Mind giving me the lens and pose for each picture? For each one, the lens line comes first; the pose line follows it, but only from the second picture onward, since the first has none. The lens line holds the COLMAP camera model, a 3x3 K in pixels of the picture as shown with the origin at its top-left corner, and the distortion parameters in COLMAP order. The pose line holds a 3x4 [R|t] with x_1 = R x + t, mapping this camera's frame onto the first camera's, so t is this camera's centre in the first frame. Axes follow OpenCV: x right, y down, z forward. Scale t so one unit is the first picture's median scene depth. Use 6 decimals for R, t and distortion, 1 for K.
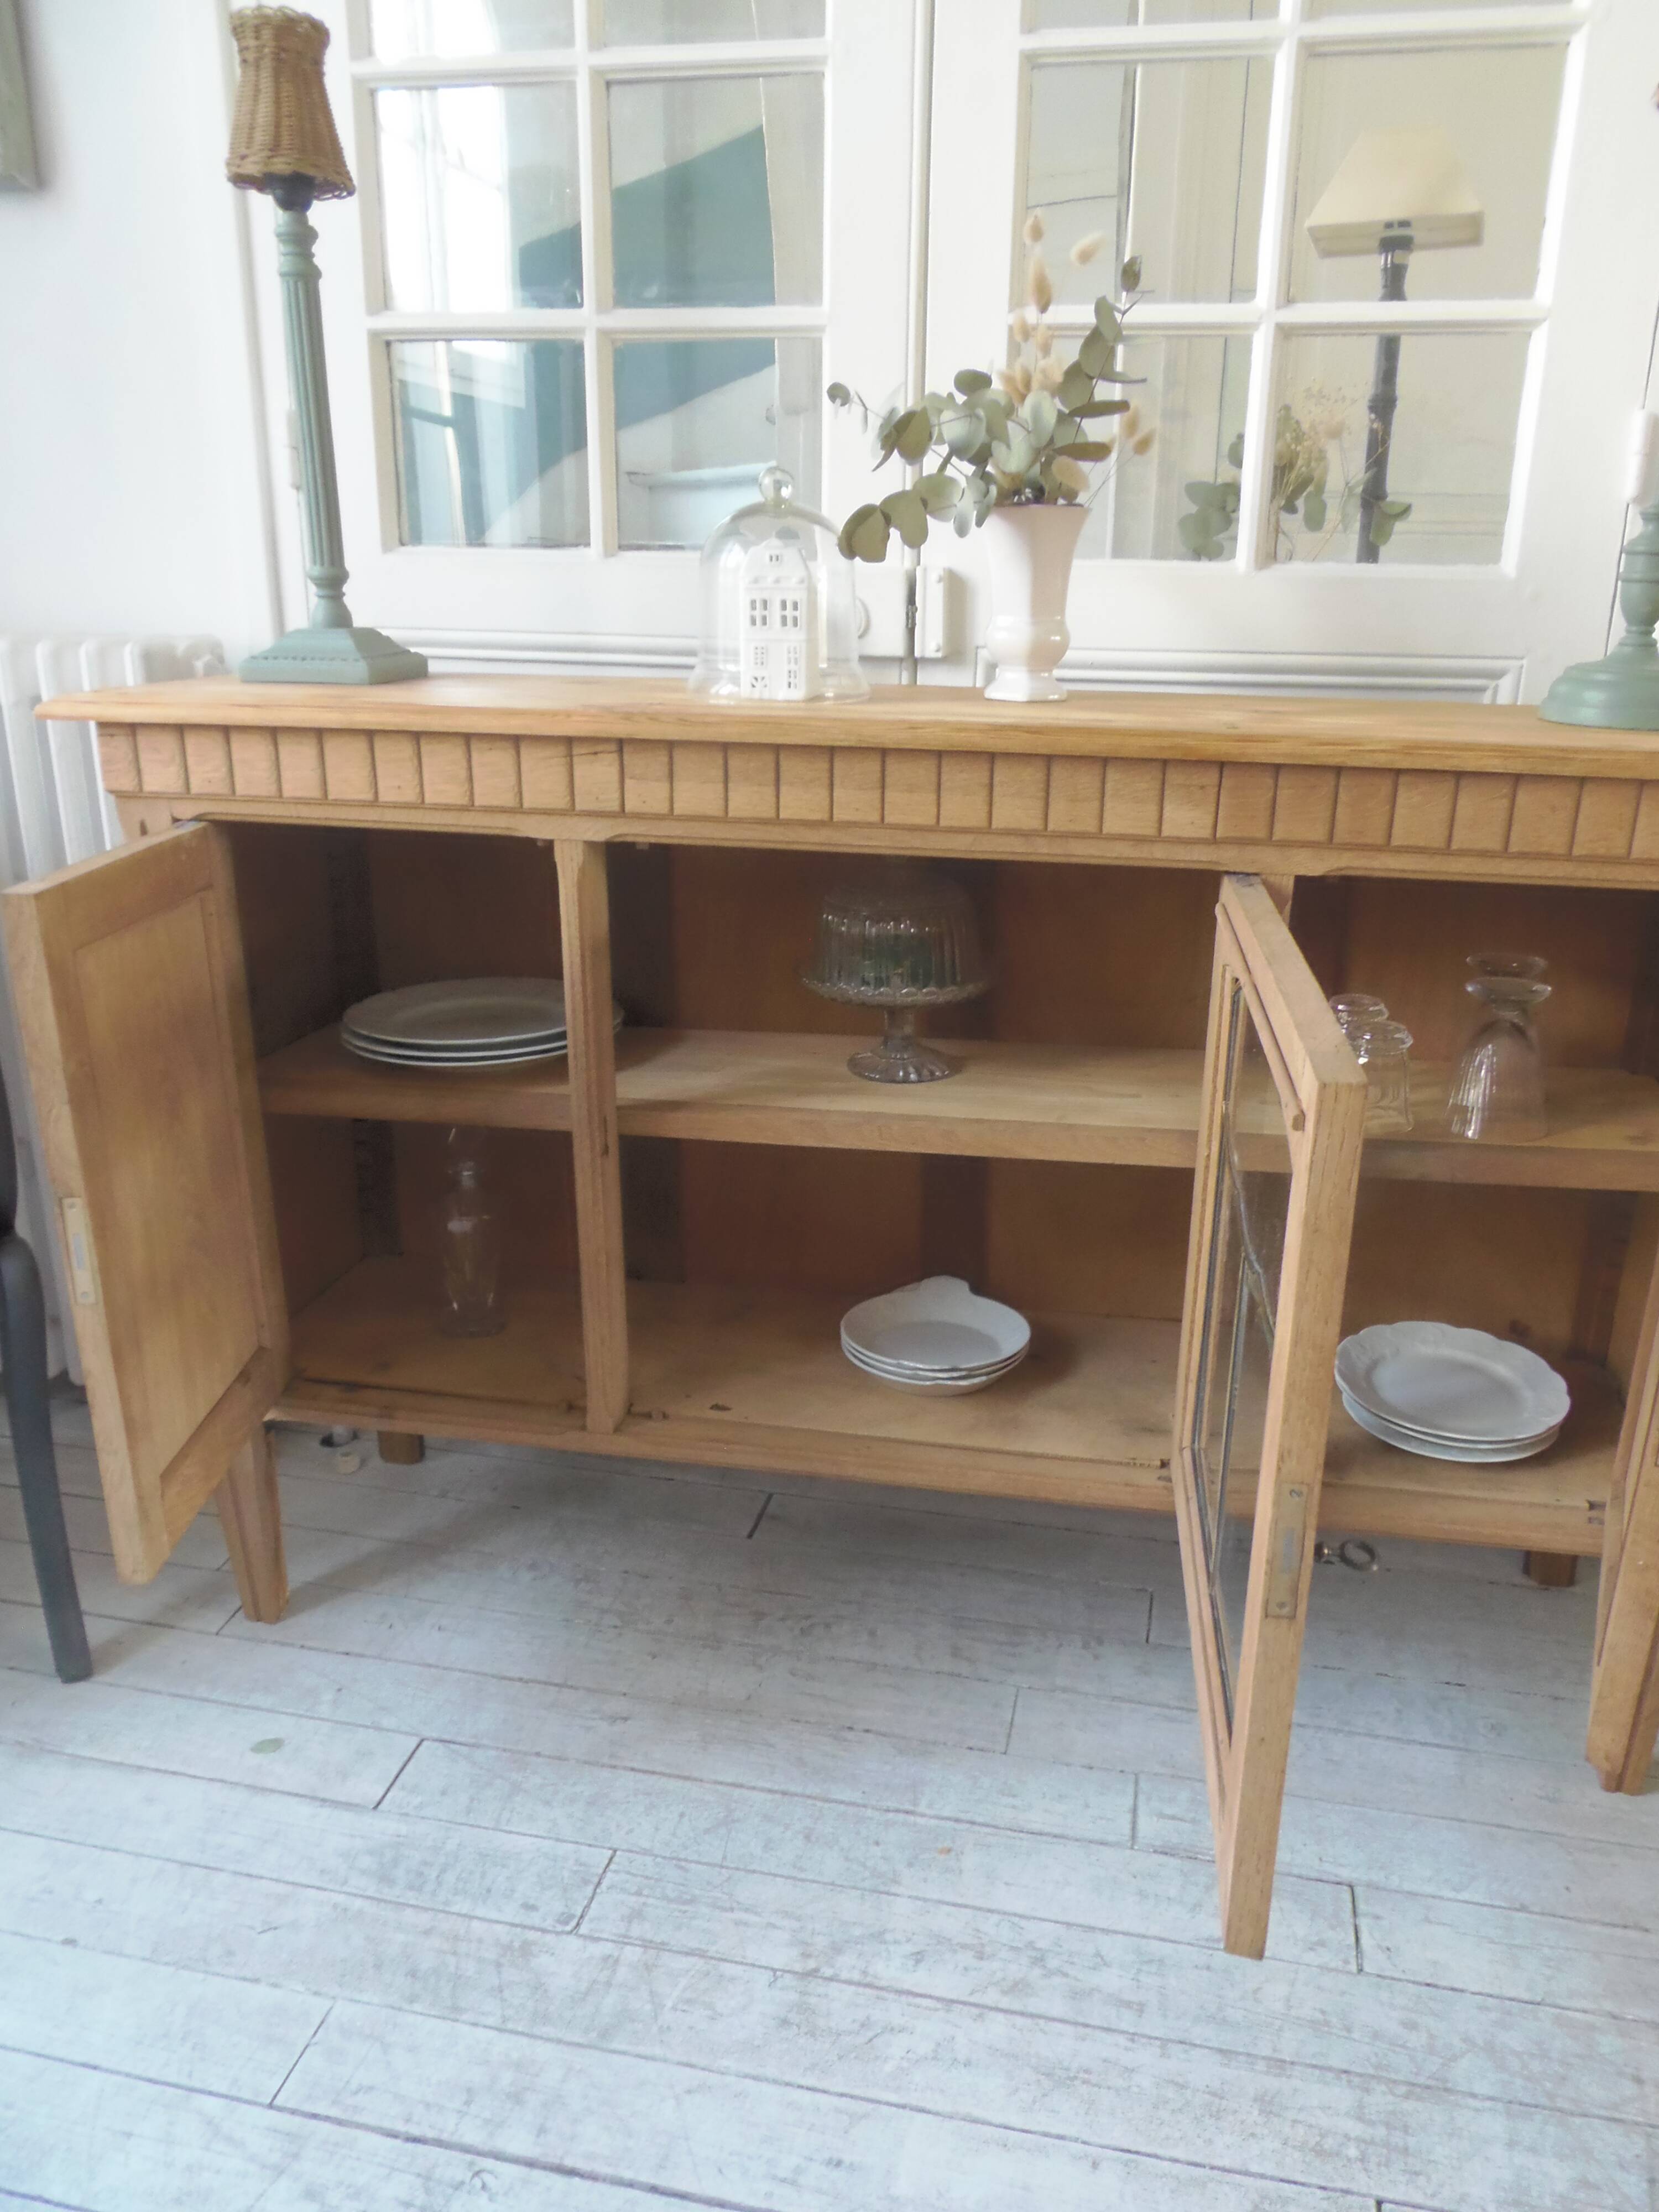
lens RADIAL K [[1628.2, 0, 885.0], [0, 1628.2, 1120.7], [0, 0, 1]] dist [-0.011727, -0.006900]
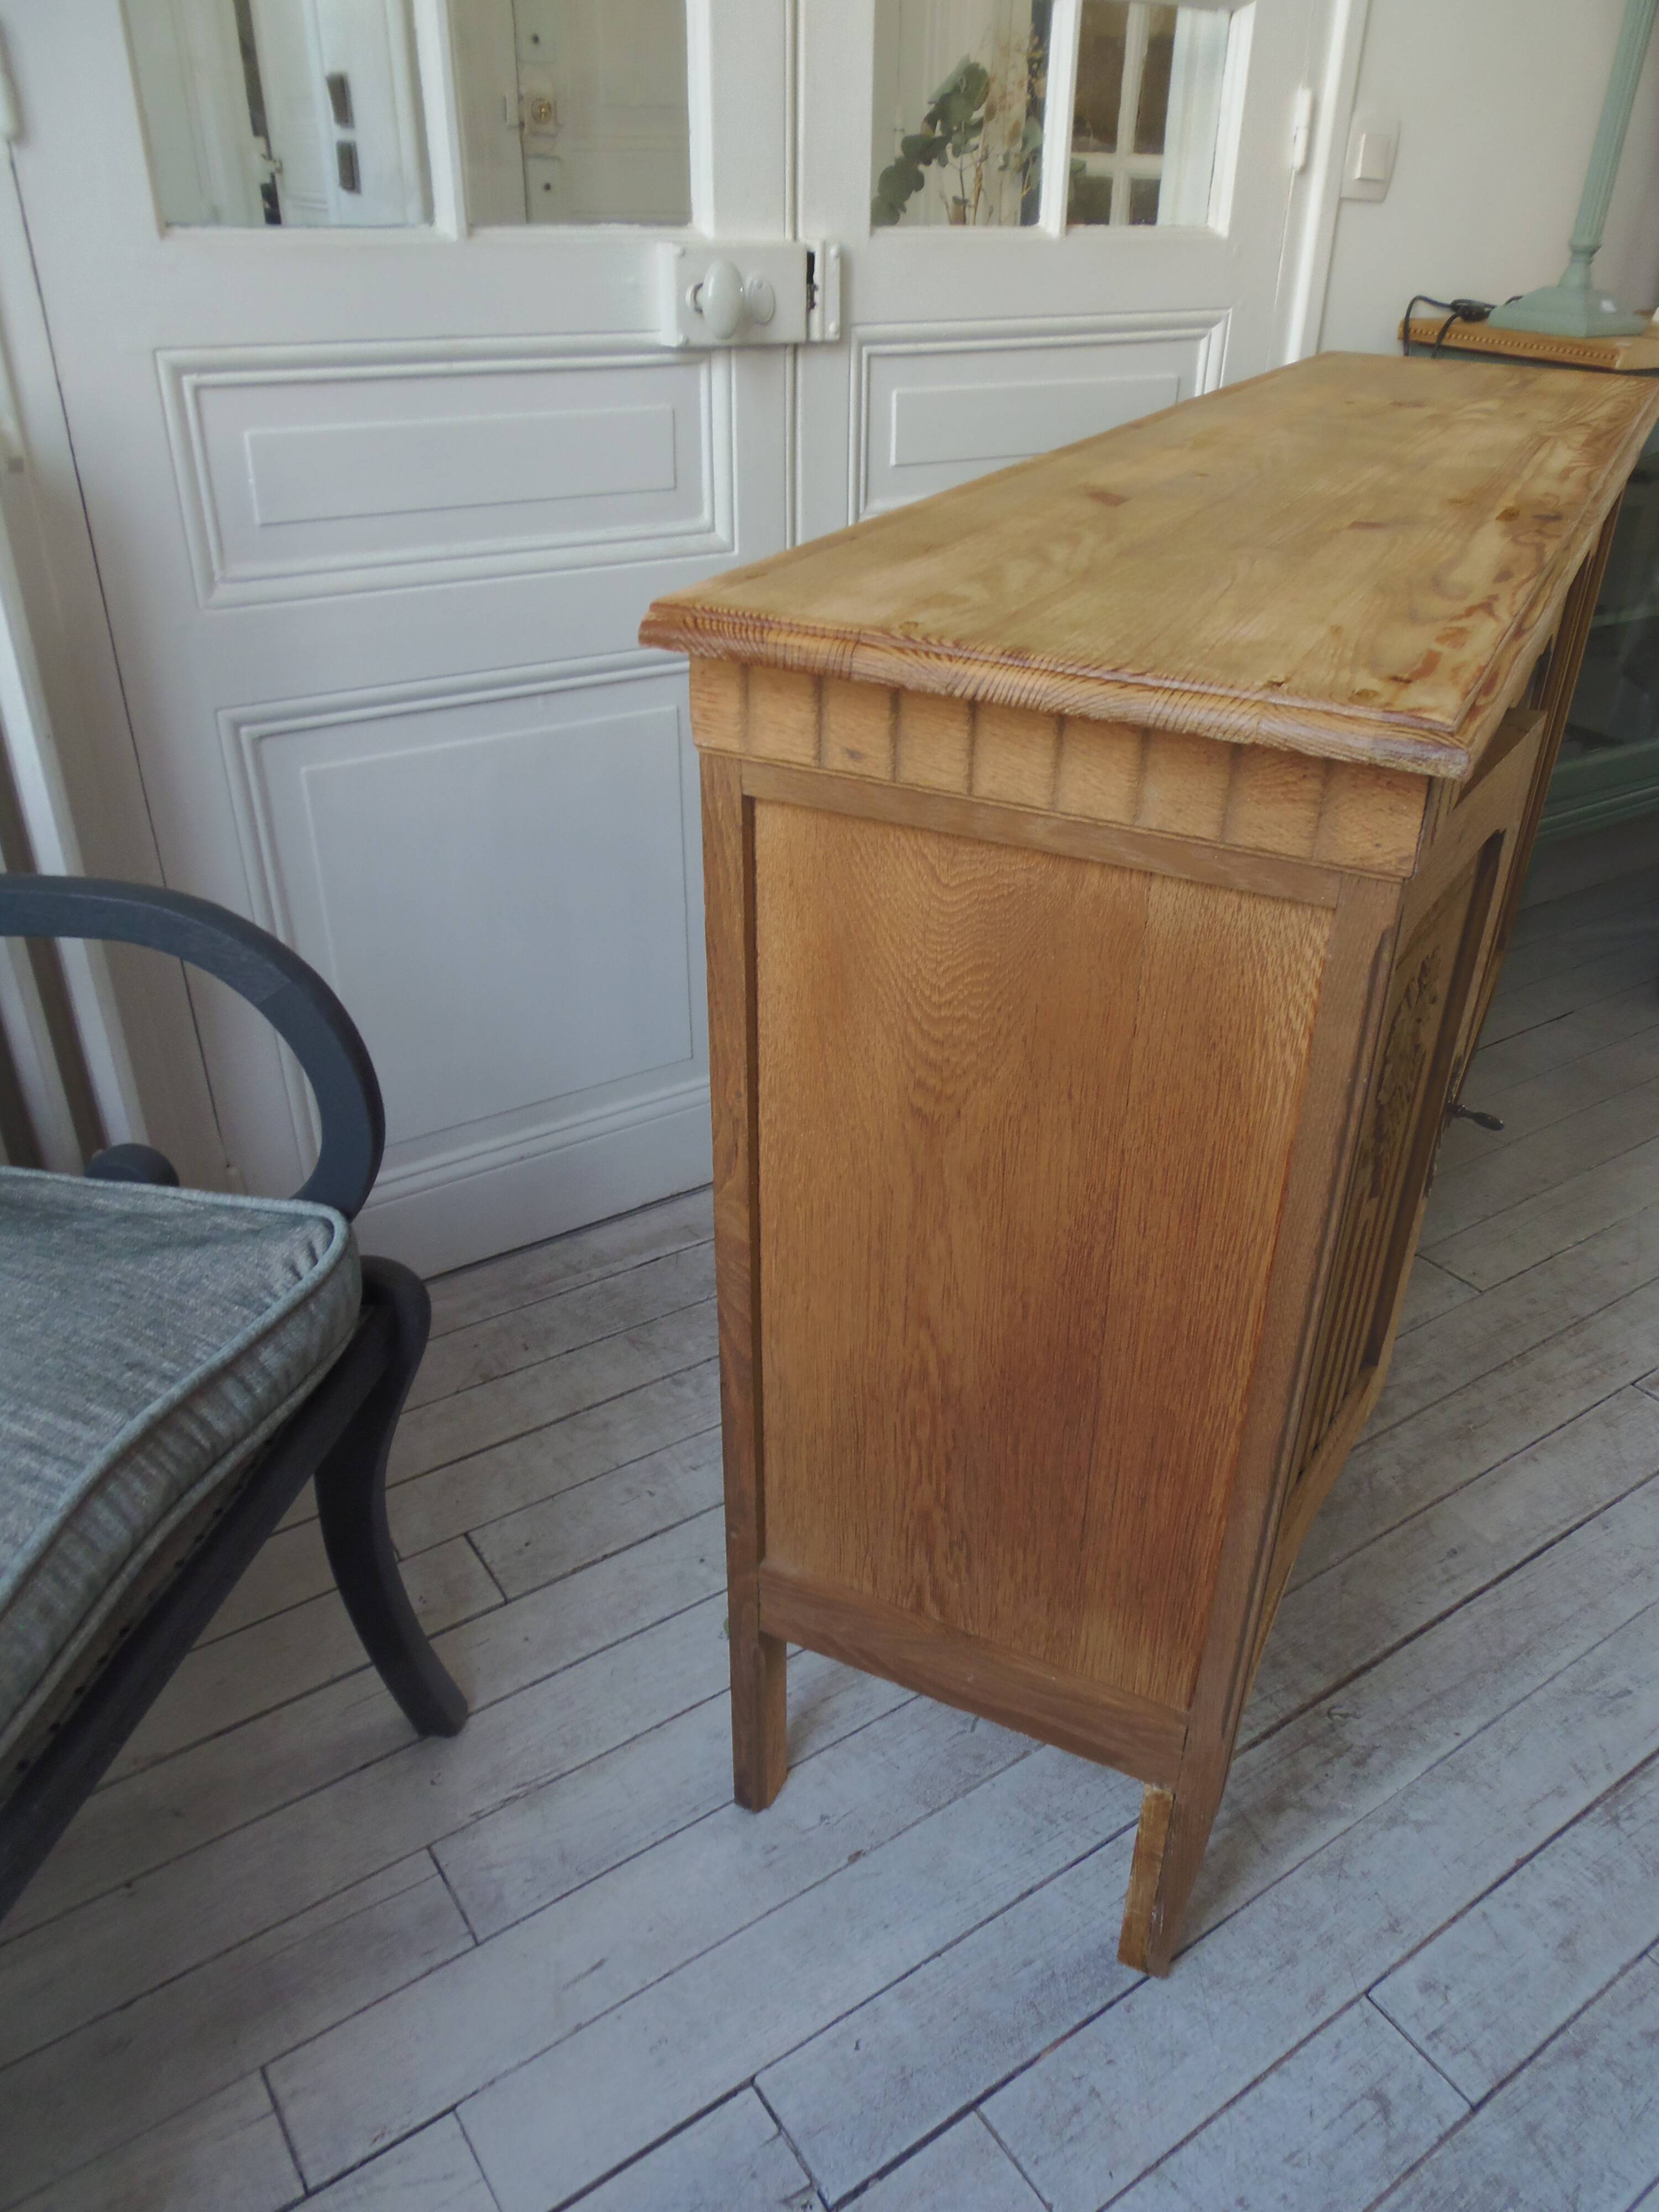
lens RADIAL K [[1654.4, 0, 888.6], [0, 1654.4, 1103.6], [0, 0, 1]] dist [-0.012234, -0.007550]
pose [[0.682070, -0.366638, 0.632738, -0.918467], [0.215492, 0.927588, 0.305195, -0.196218], [-0.698816, -0.071815, 0.711687, 0.310757]]
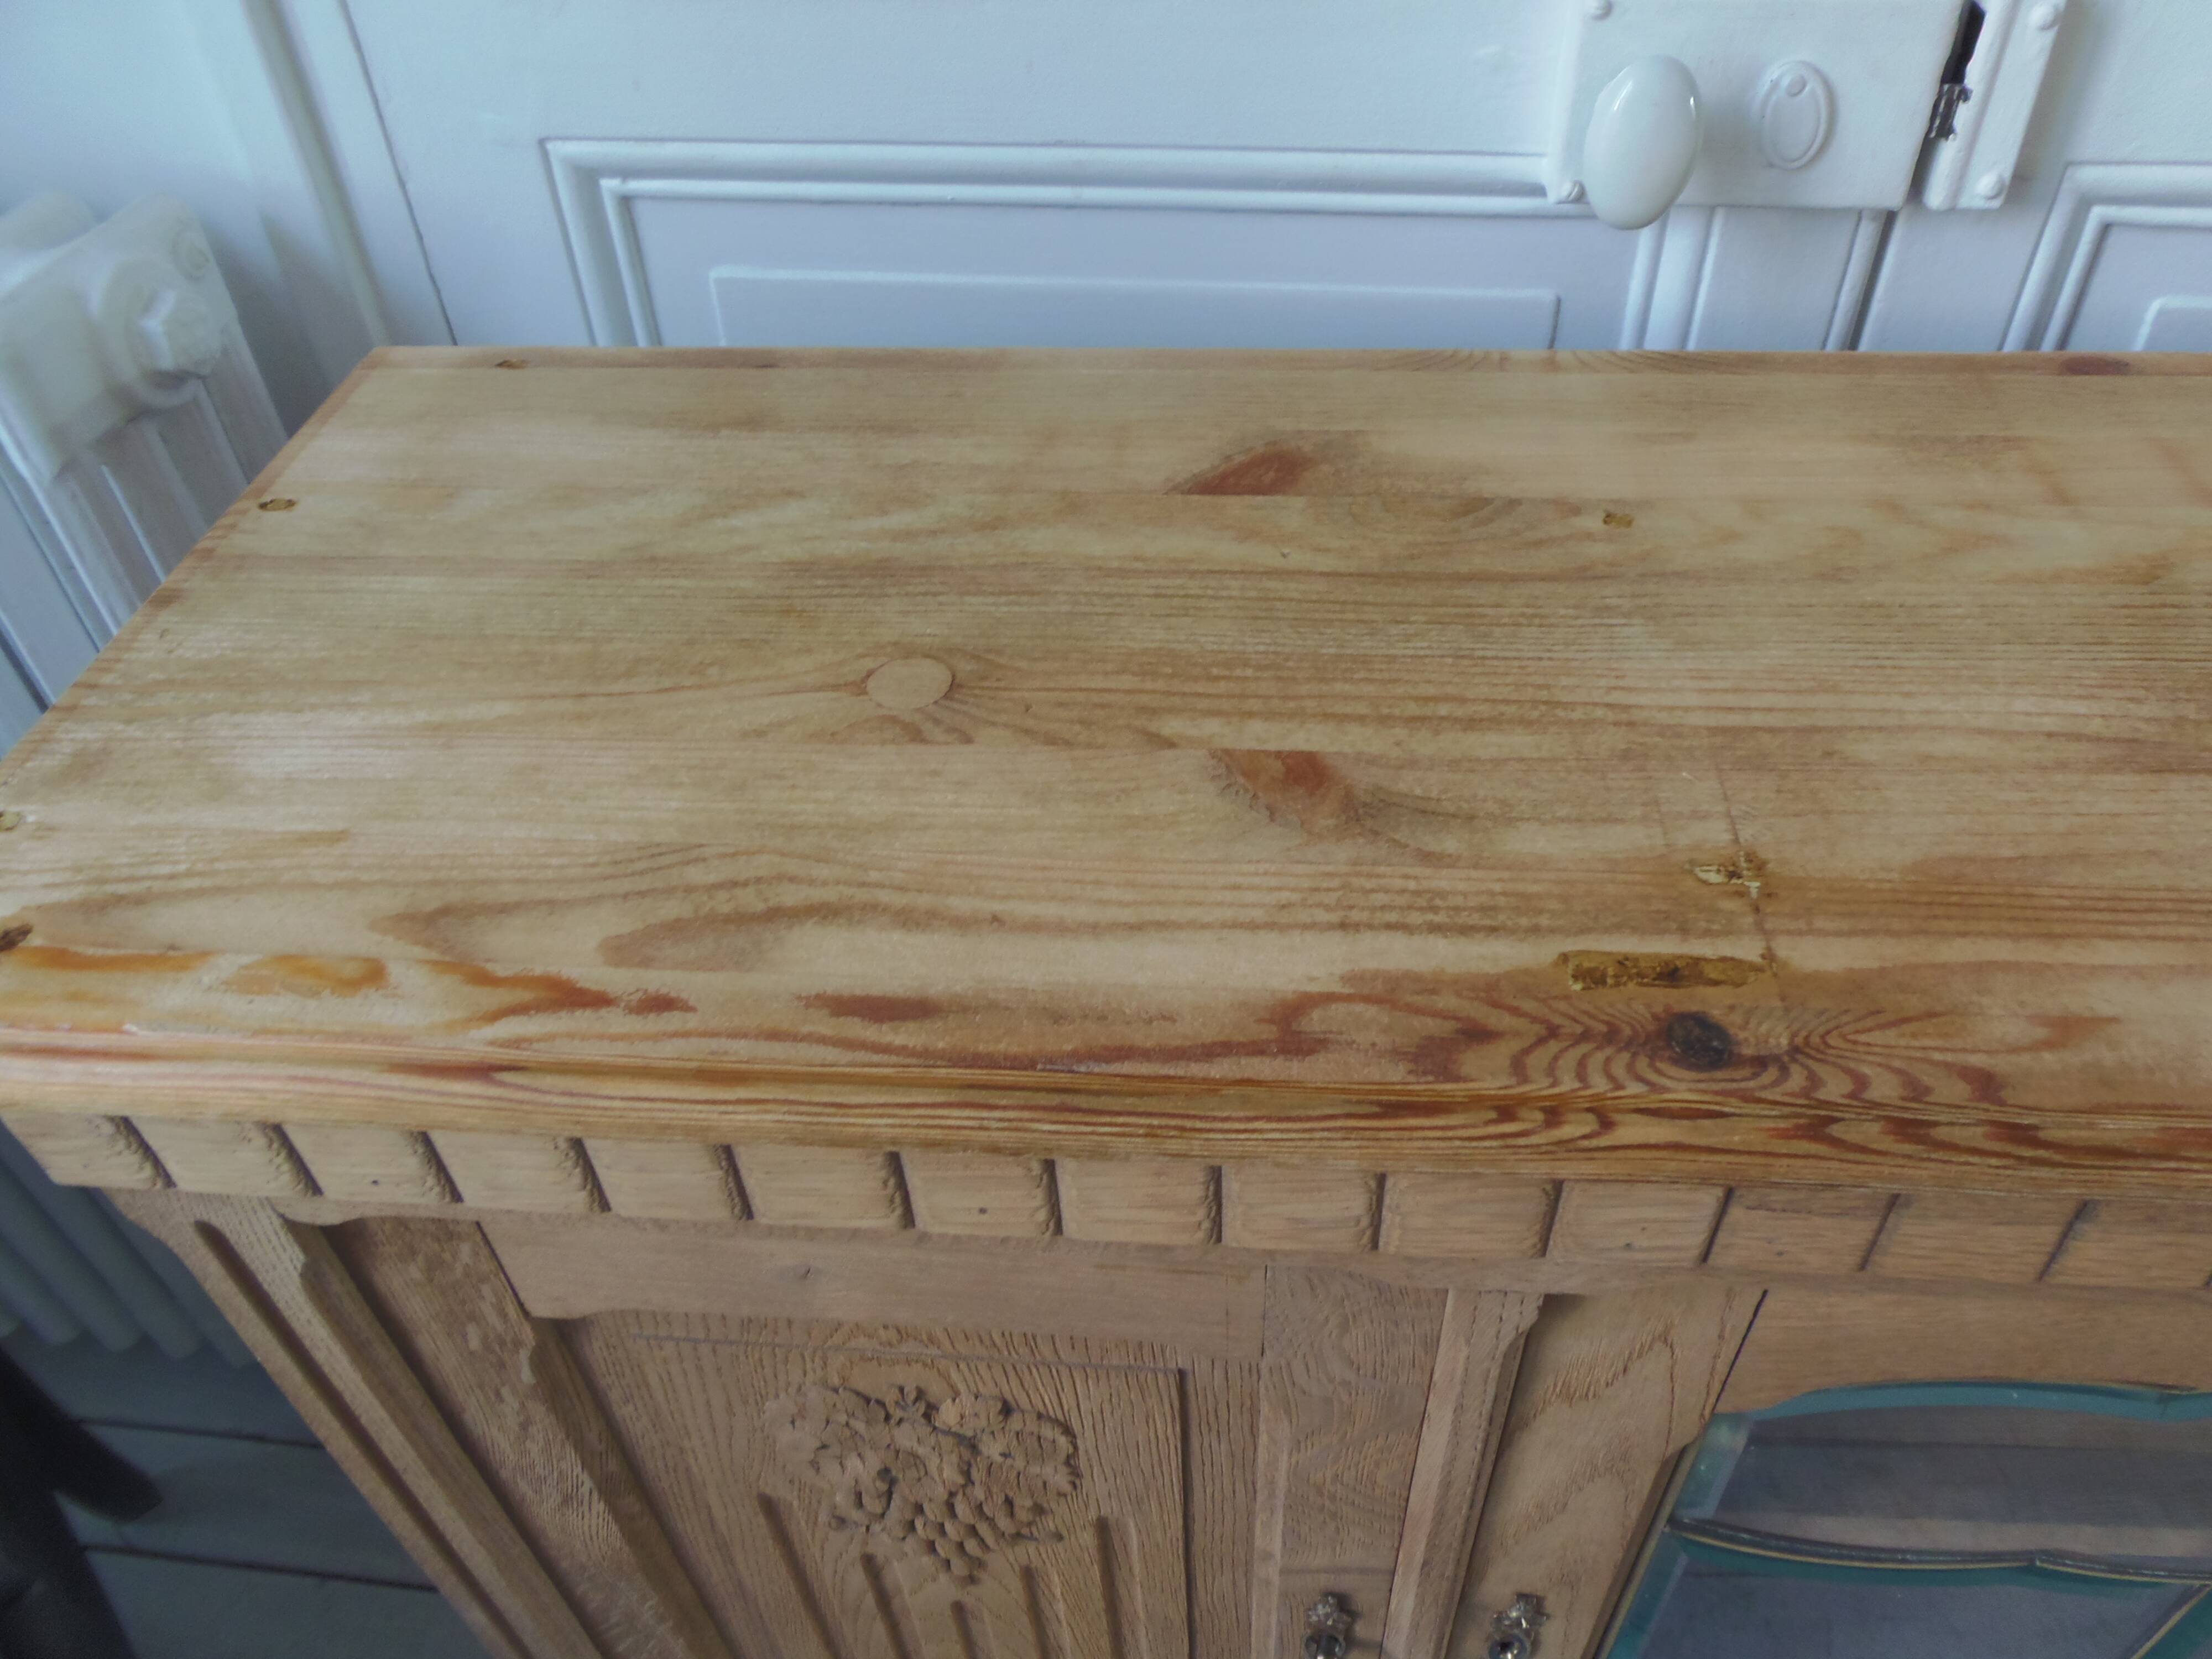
lens RADIAL K [[1669.0, 0, 1128.2], [0, 1669.0, 827.5], [0, 0, 1]] dist [-0.020776, -0.004900]
pose [[0.993335, -0.107337, 0.042011, -0.277702], [0.080493, 0.906842, 0.413714, -0.414720], [-0.082504, -0.407575, 0.909437, 0.730859]]
